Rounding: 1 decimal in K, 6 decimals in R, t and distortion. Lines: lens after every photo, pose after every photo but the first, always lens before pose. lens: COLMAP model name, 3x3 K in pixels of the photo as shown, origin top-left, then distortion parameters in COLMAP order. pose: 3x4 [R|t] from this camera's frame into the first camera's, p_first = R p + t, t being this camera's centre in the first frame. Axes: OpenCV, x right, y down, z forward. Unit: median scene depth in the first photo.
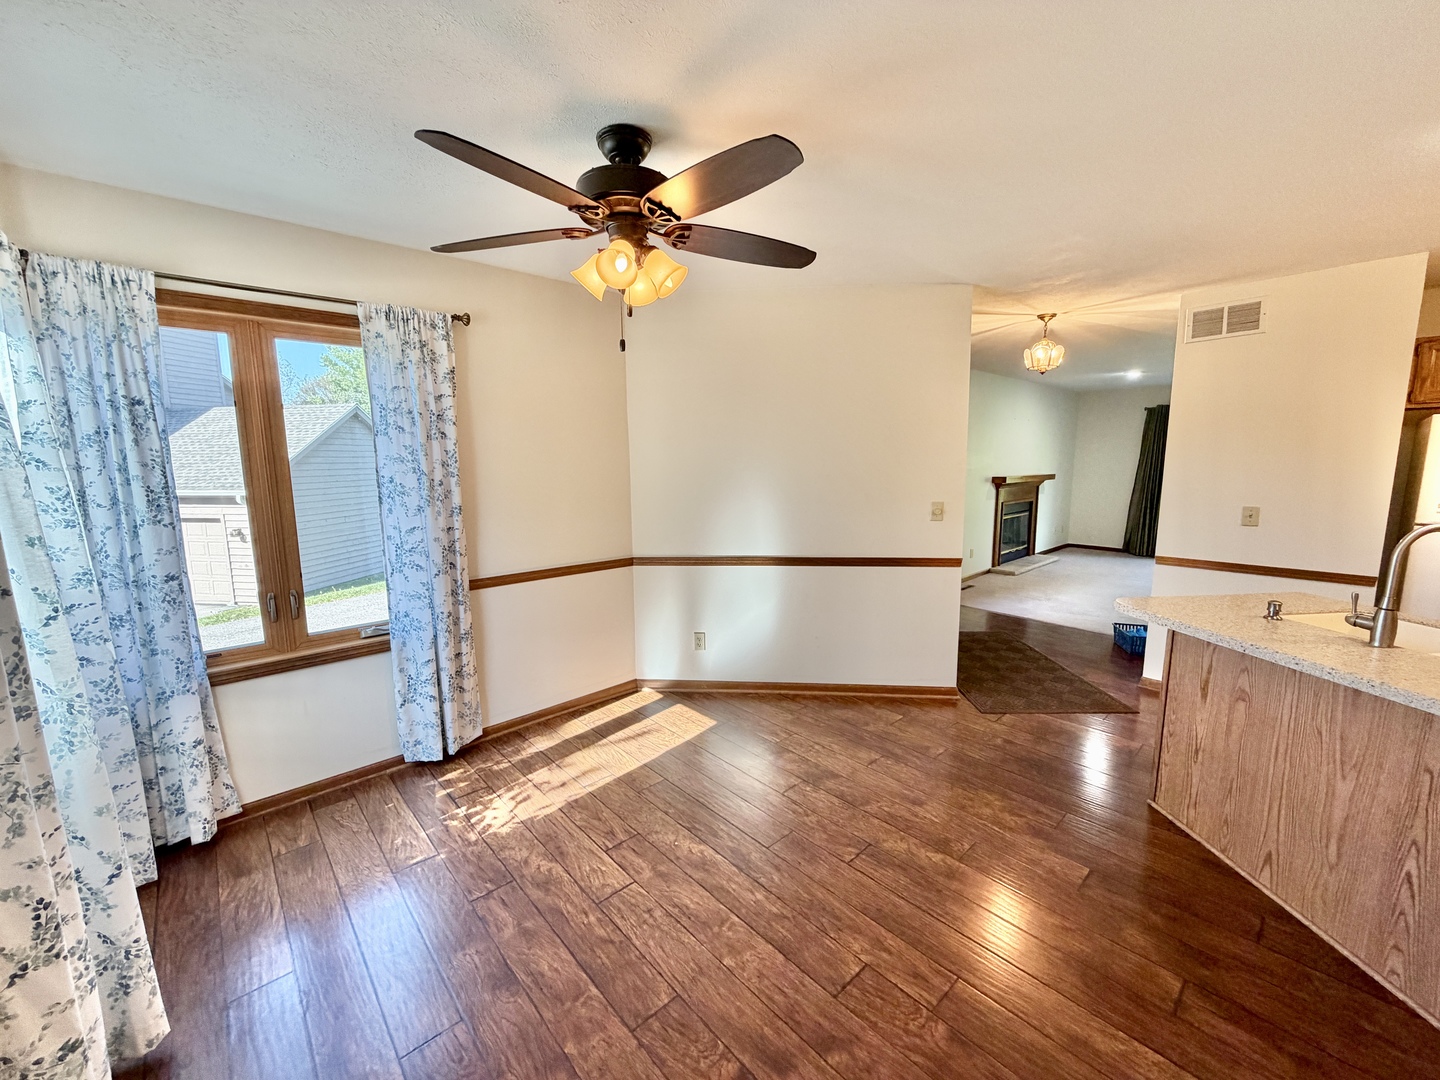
lens RADIAL K [[573.3, 0, 714.7], [0, 573.3, 538.6], [0, 0, 1]] dist [-0.001553, 0.000015]
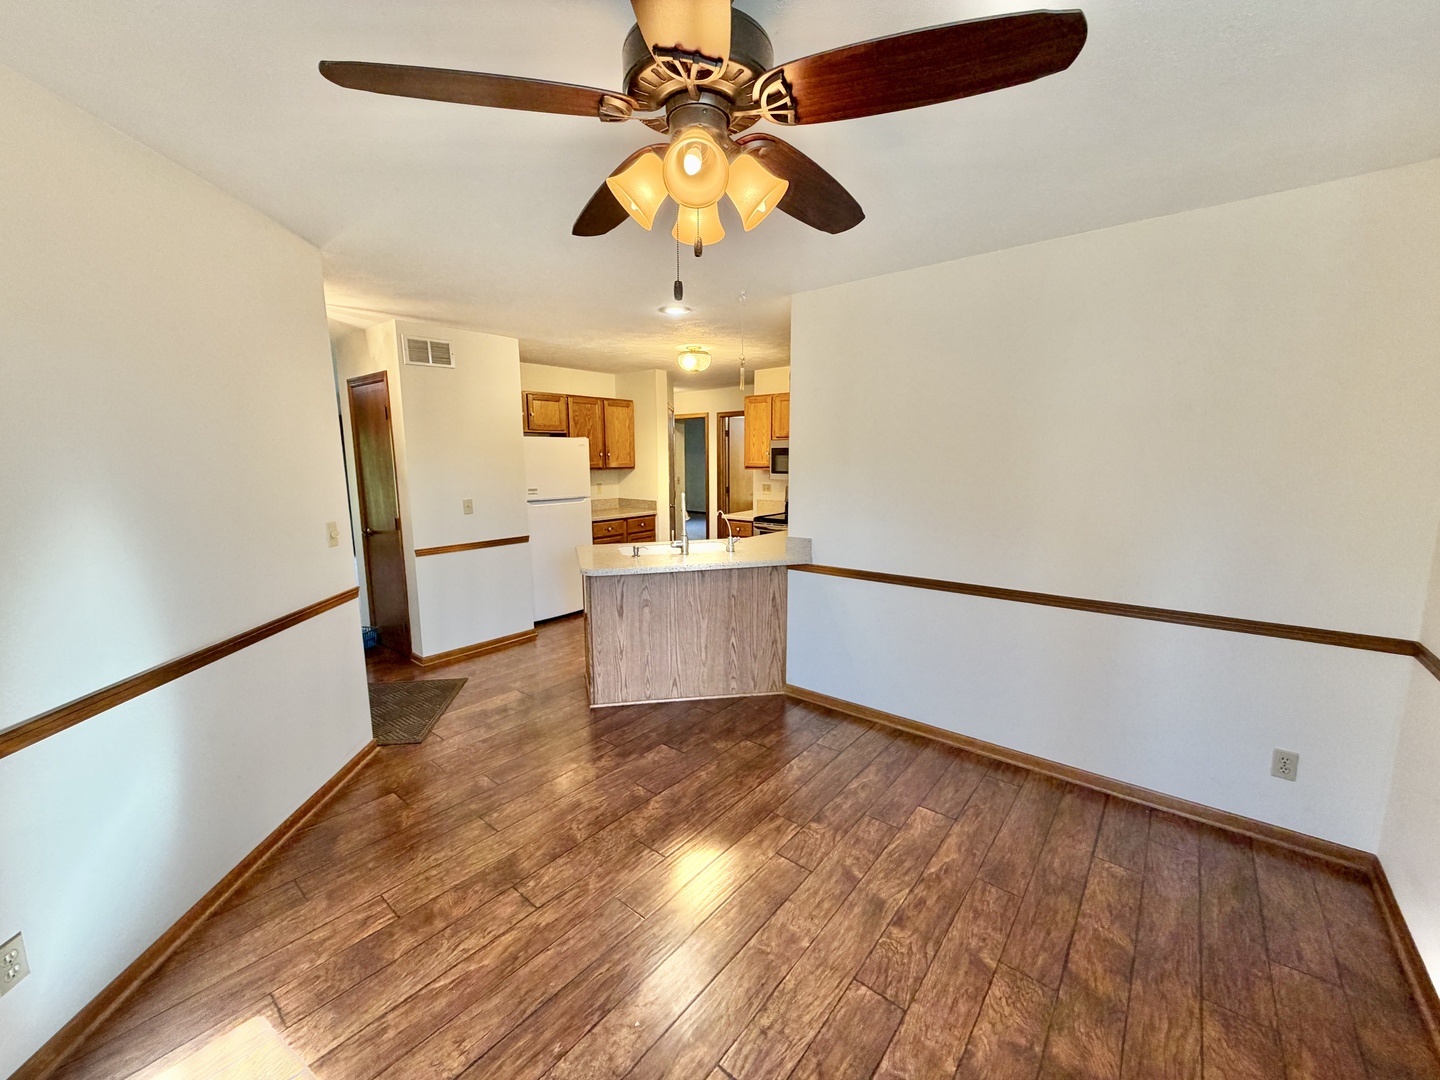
lens RADIAL K [[573.3, 0, 713.3], [0, 573.3, 541.9], [0, 0, 1]] dist [-0.001553, 0.000015]
pose [[-0.140386, -0.143104, 0.979701, -0.727291], [0.145054, 0.975850, 0.163327, -0.148065], [-0.979414, 0.165039, -0.116238, 0.962509]]
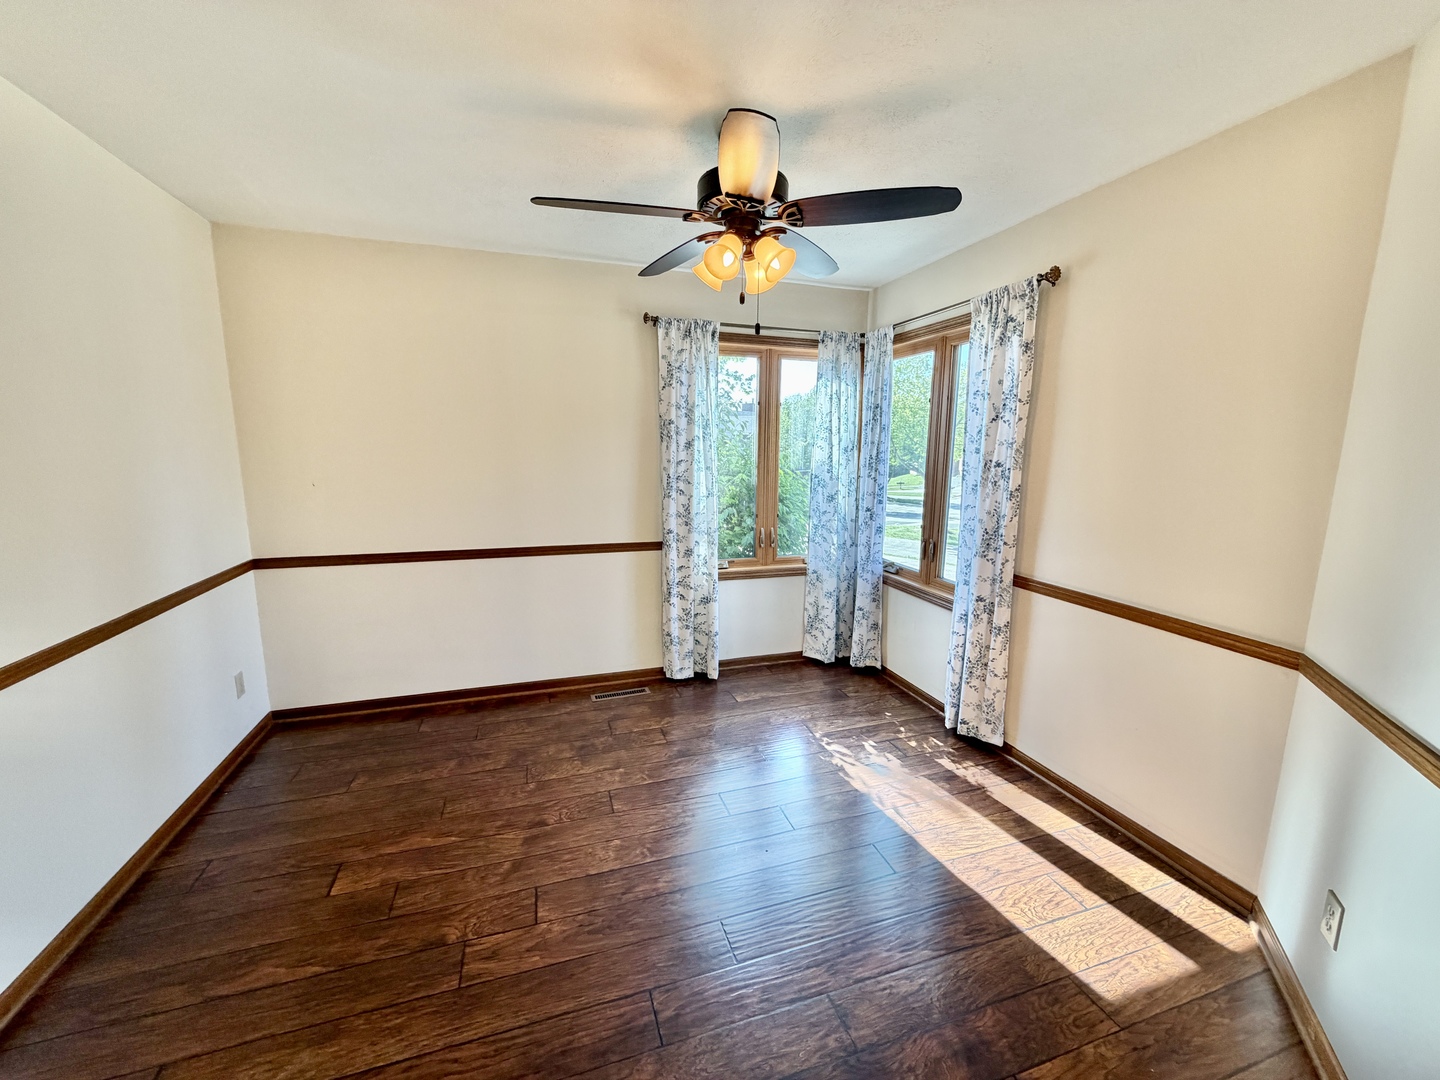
lens RADIAL K [[573.3, 0, 716.2], [0, 573.3, 537.1], [0, 0, 1]] dist [-0.001553, 0.000015]
pose [[-0.412497, 0.149201, -0.898658, 0.785342], [-0.132290, 0.966227, 0.221143, -0.169671], [0.901302, 0.210104, -0.378828, 1.260057]]
